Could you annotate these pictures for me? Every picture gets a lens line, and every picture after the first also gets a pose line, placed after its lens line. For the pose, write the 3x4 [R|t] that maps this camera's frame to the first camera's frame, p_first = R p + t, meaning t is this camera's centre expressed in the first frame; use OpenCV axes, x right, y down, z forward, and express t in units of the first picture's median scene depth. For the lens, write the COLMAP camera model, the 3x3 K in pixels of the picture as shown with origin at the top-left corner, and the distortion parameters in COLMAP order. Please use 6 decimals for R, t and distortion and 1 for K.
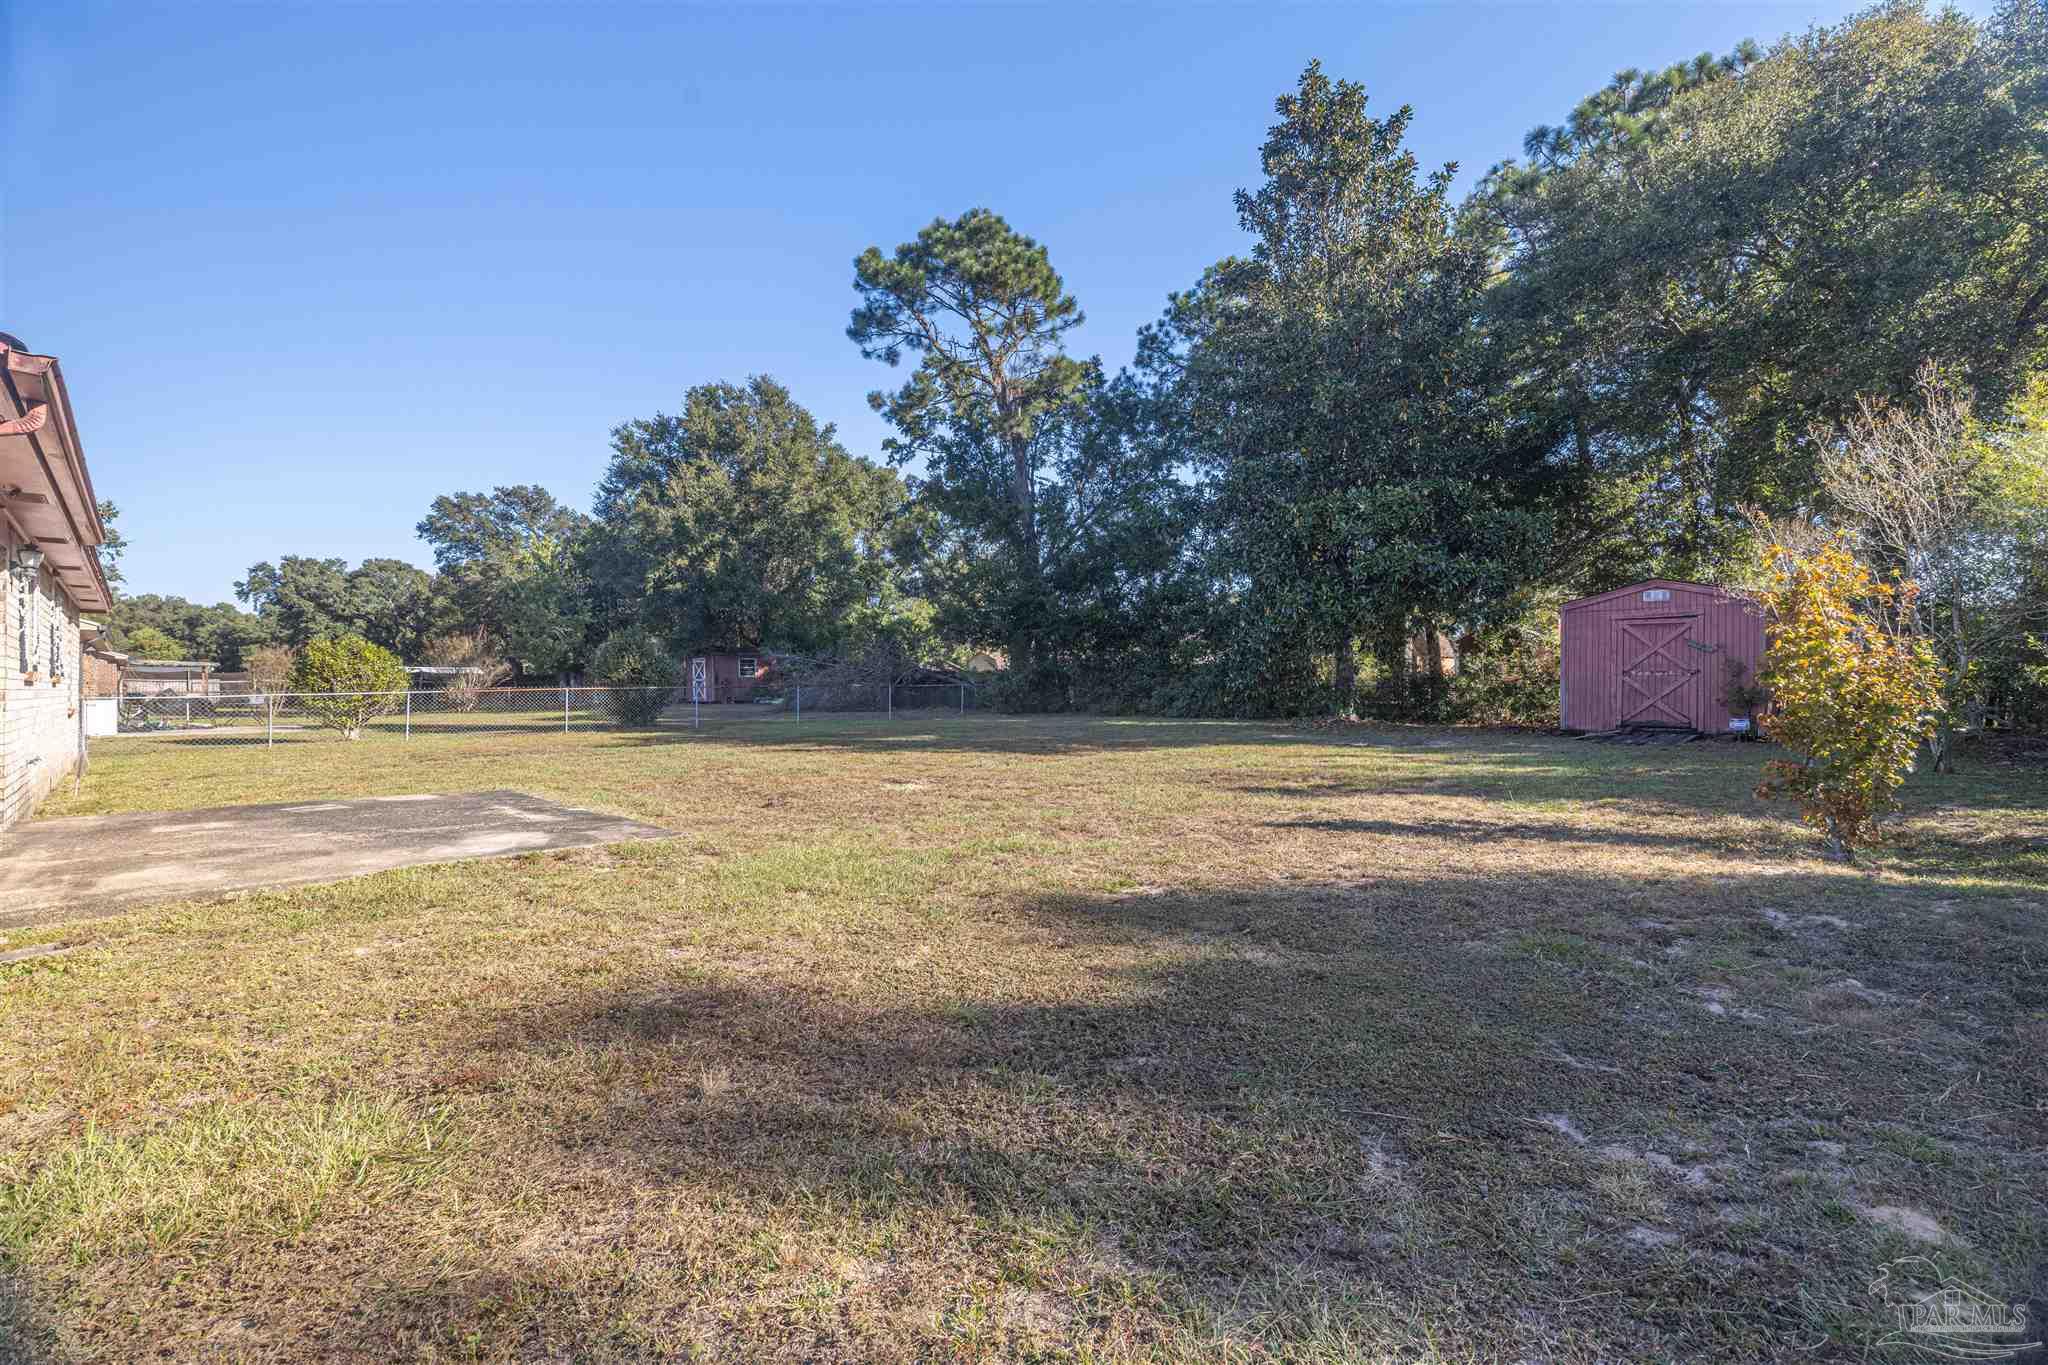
lens RADIAL K [[919.4, 0, 1030.0], [0, 919.4, 683.2], [0, 0, 1]] dist [0.004947, 0.000188]
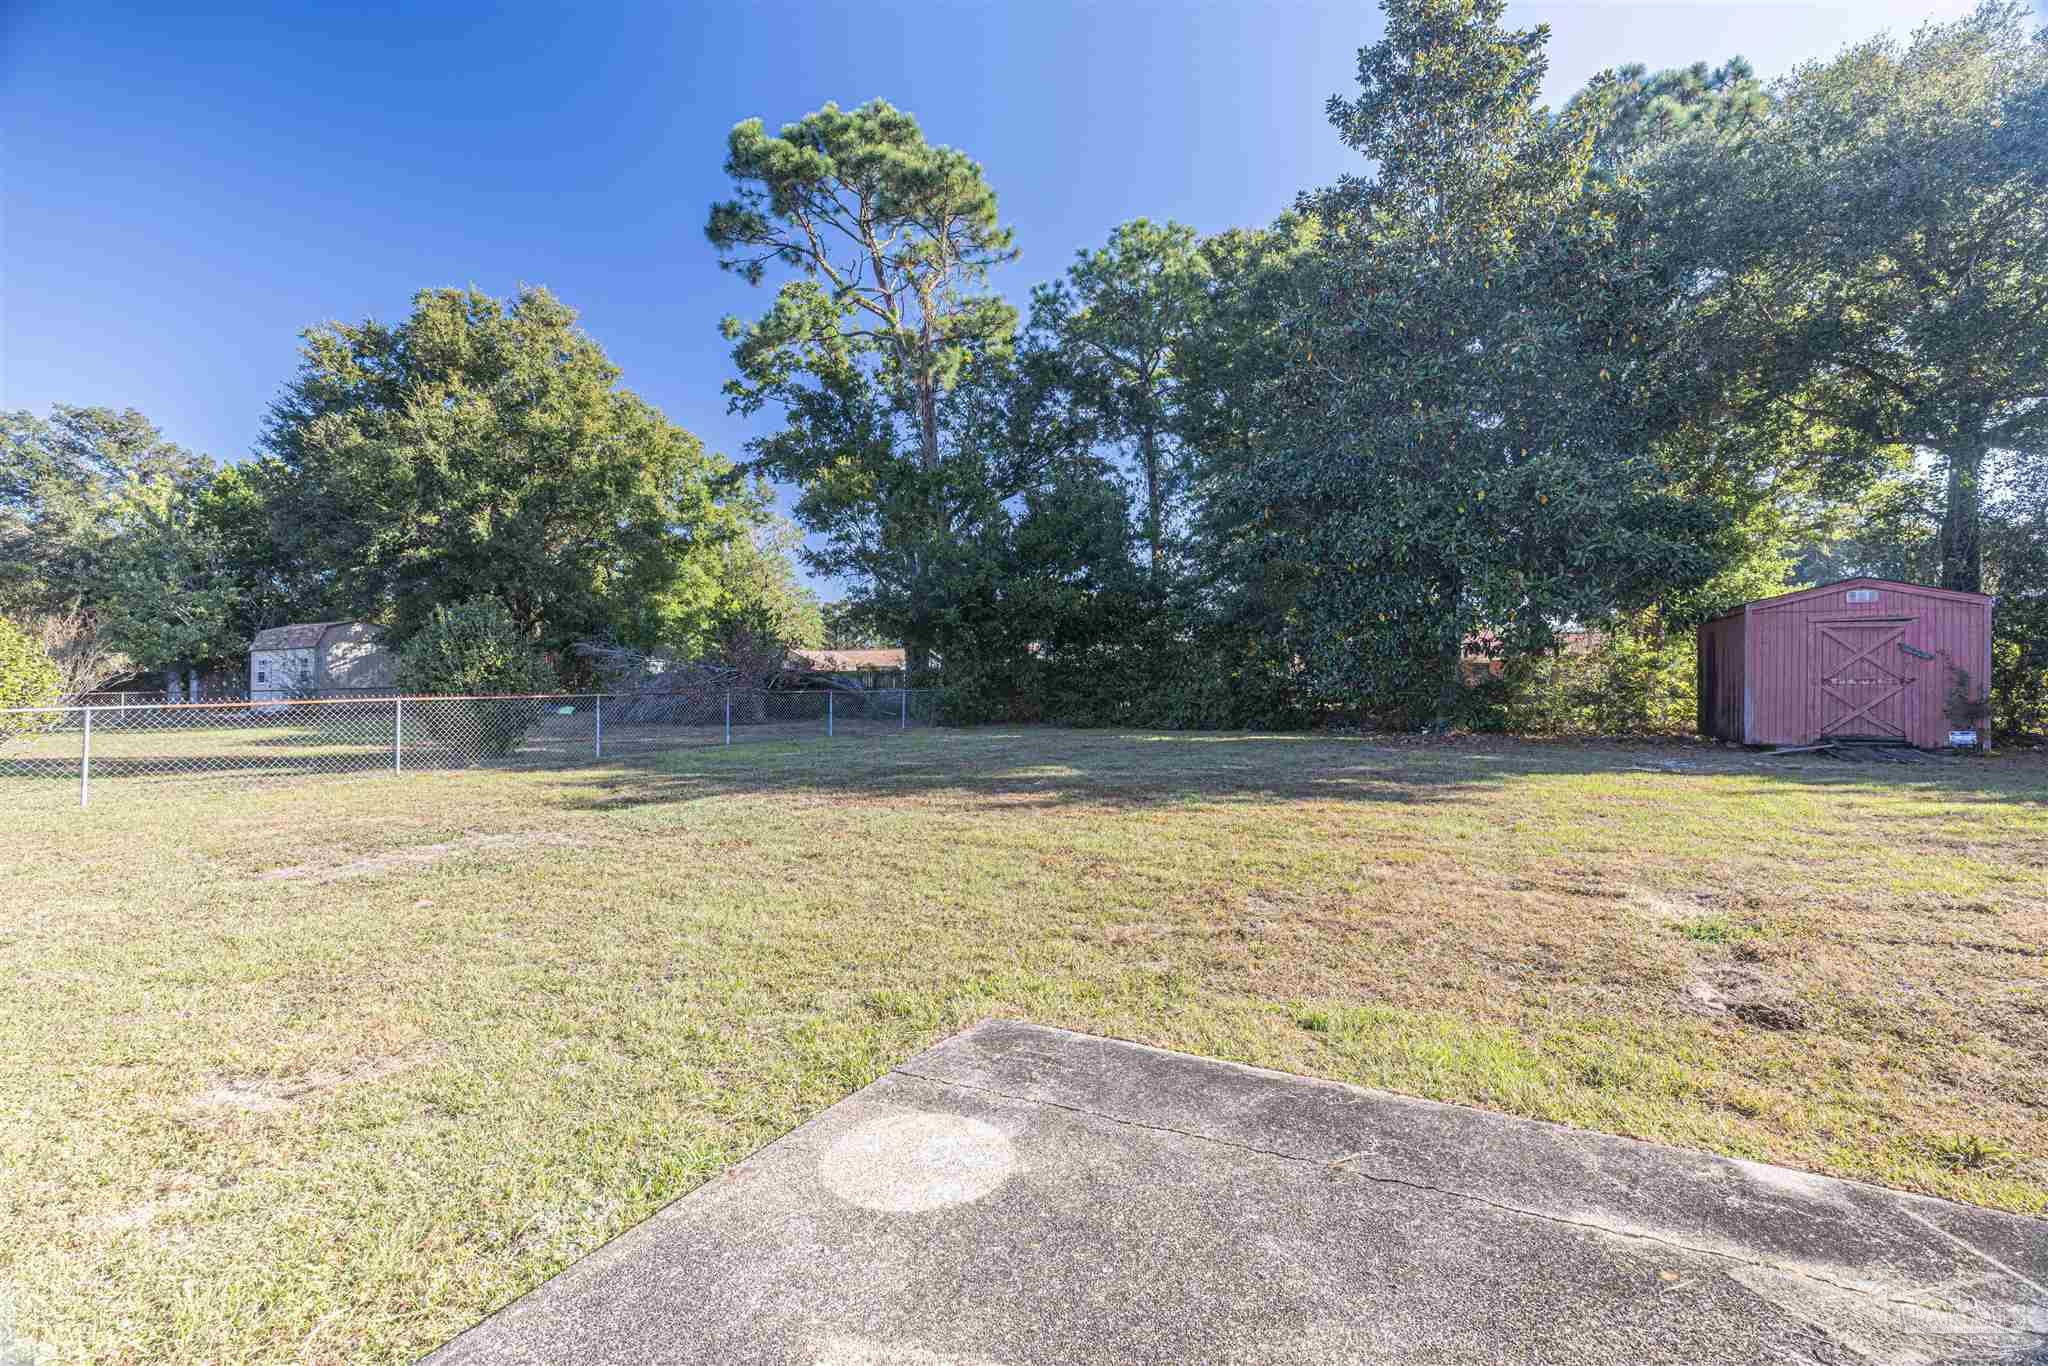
lens RADIAL K [[919.4, 0, 1015.3], [0, 919.4, 685.9], [0, 0, 1]] dist [0.004947, 0.000188]
pose [[0.950079, 0.005846, 0.311954, -0.166502], [-0.004895, 0.999981, -0.003831, 0.000479], [-0.311970, 0.002113, 0.950090, 0.166455]]
